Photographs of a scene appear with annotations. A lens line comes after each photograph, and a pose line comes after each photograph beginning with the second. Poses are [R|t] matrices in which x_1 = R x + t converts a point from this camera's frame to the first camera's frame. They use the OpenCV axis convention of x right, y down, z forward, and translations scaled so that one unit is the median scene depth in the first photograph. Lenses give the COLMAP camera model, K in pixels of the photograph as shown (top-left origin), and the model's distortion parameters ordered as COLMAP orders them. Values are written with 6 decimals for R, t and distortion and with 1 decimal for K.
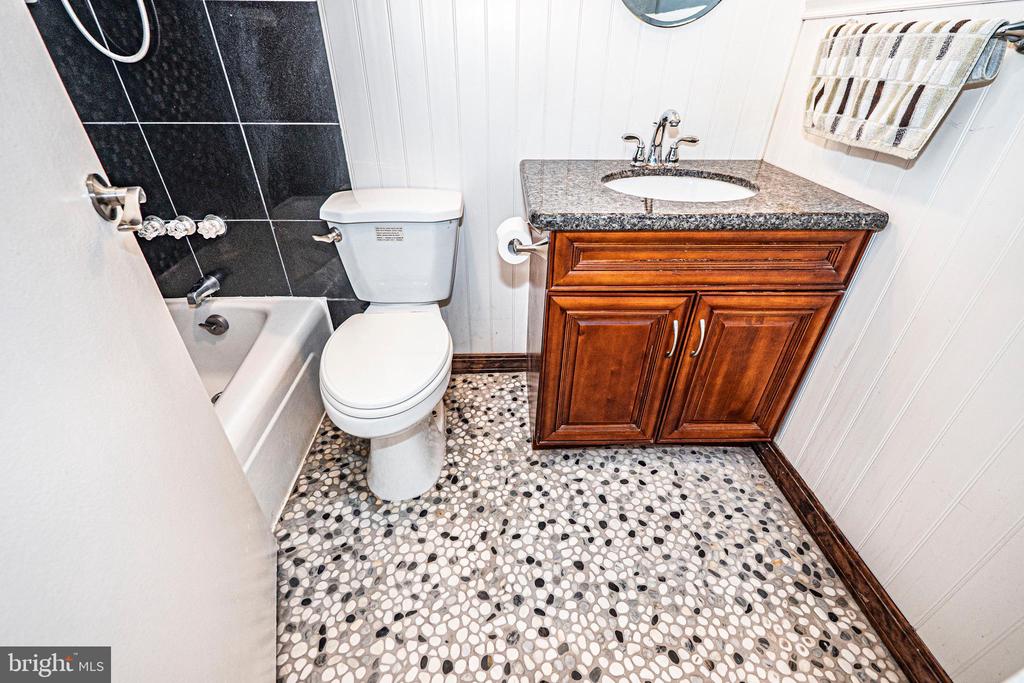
lens RADIAL K [[438.1, 0, 511.3], [0, 438.1, 337.6], [0, 0, 1]] dist [-0.003569, 0.000161]
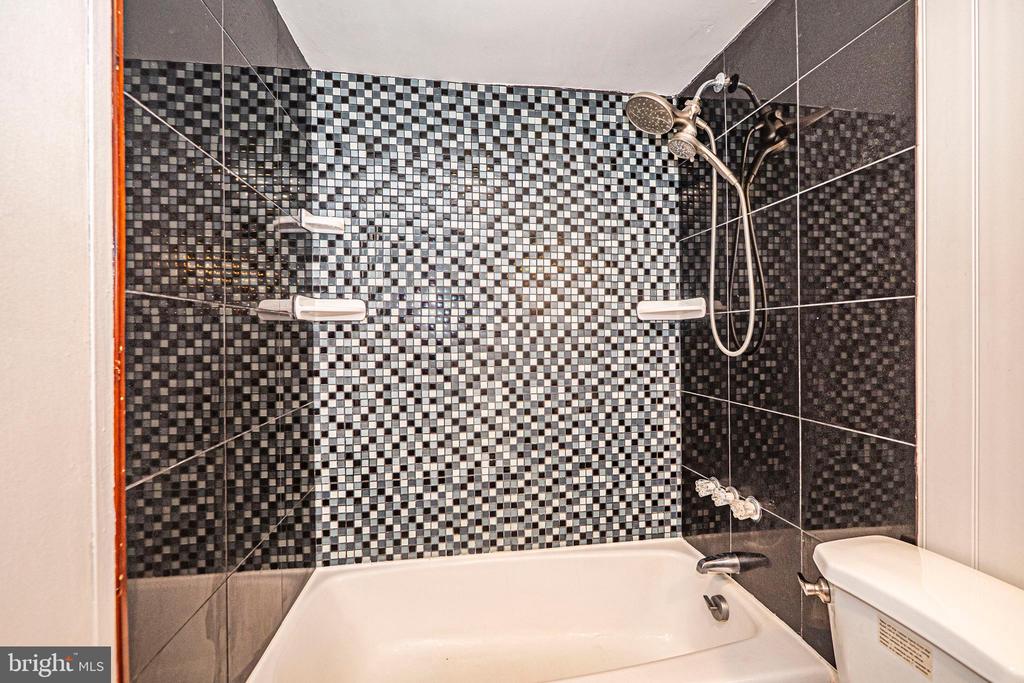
lens RADIAL K [[438.1, 0, 511.3], [0, 438.1, 337.6], [0, 0, 1]] dist [-0.003569, 0.000161]
pose [[0.106973, -0.002603, -0.994258, 0.227775], [-0.534043, 0.843349, -0.059666, -0.302459], [0.838662, 0.537360, 0.088825, 0.394150]]
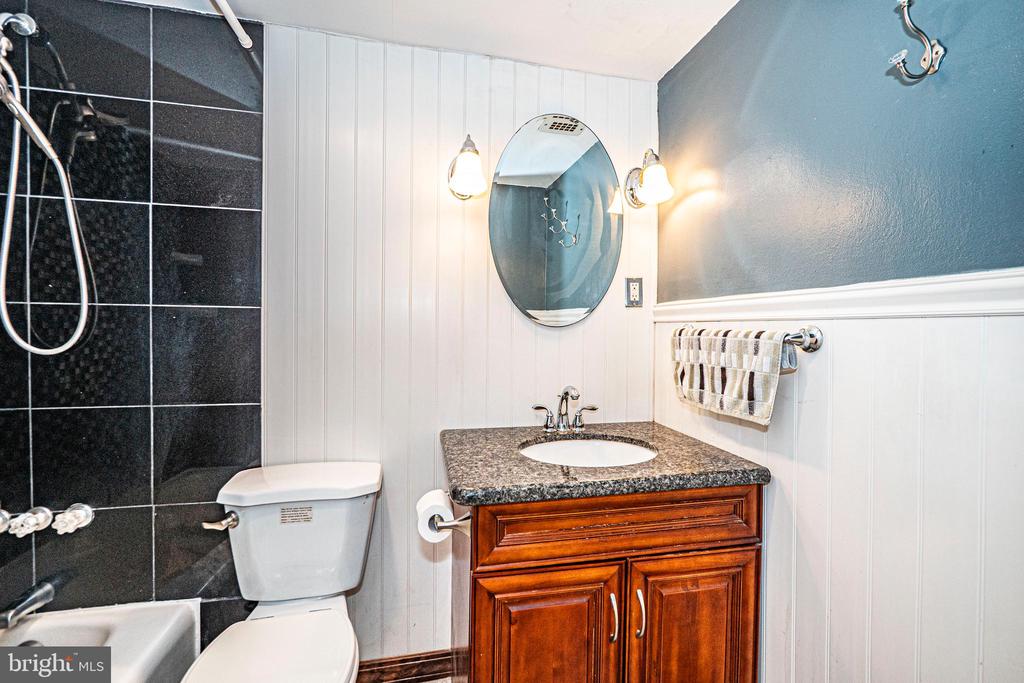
lens RADIAL K [[438.1, 0, 511.3], [0, 438.1, 337.6], [0, 0, 1]] dist [-0.003569, 0.000161]
pose [[0.983984, -0.002306, 0.178242, 0.001121], [0.095954, 0.849541, -0.518722, -0.039145], [-0.150228, 0.527518, 0.836156, -0.027329]]
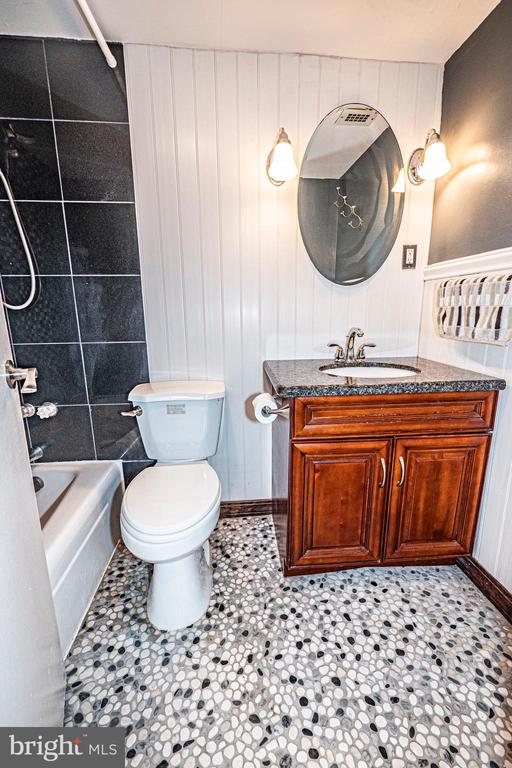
lens RADIAL K [[328.6, 0, 259.0], [0, 328.6, 384.2], [0, 0, 1]] dist [-0.003569, 0.000161]
pose [[0.998458, -0.030205, 0.046571, -0.061183], [0.044462, 0.937466, -0.345224, 0.080863], [-0.033232, 0.346763, 0.937364, -0.057532]]
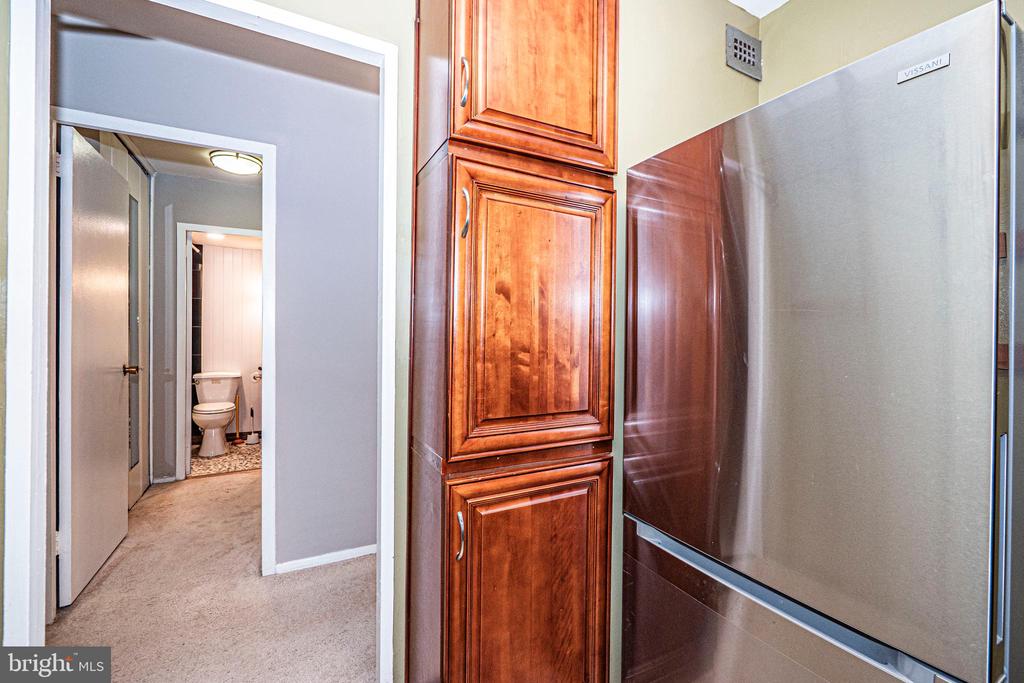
lens RADIAL K [[438.1, 0, 511.3], [0, 438.1, 337.6], [0, 0, 1]] dist [-0.003569, 0.000161]
pose [[0.893336, -0.001835, 0.449386, 0.273791], [0.240116, 0.847227, -0.473867, 1.829091], [-0.379862, 0.531227, 0.757299, -2.933038]]
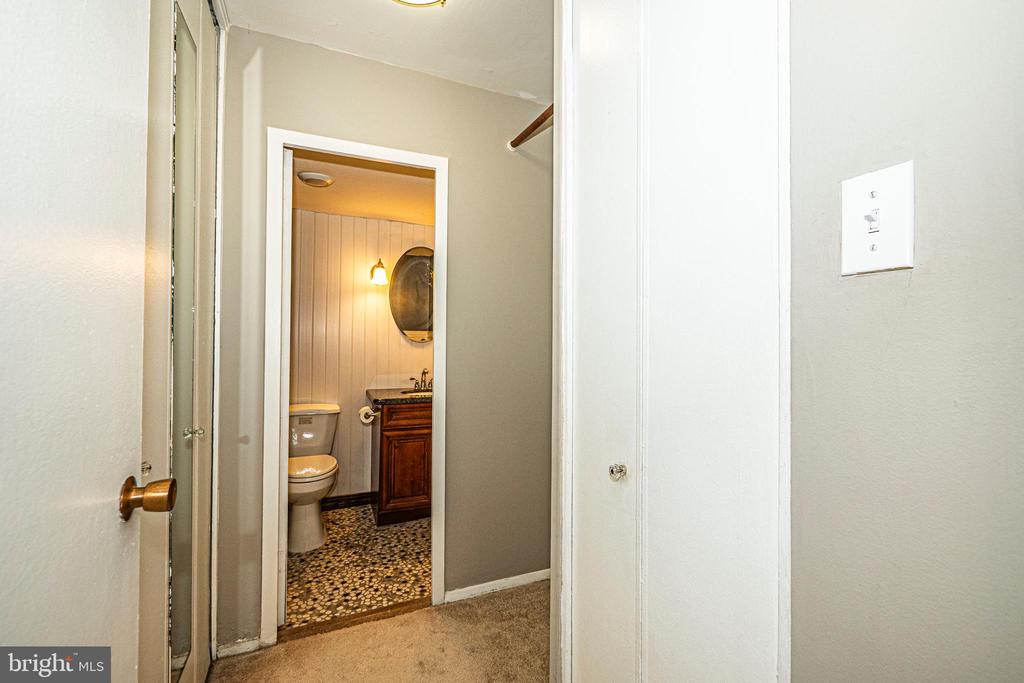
lens RADIAL K [[438.1, 0, 511.3], [0, 438.1, 337.6], [0, 0, 1]] dist [-0.003569, 0.000161]
pose [[0.929142, 0.003084, 0.369711, -0.148274], [0.201084, 0.834920, -0.512322, 0.849214], [-0.310259, 0.550363, 0.775139, -1.423620]]
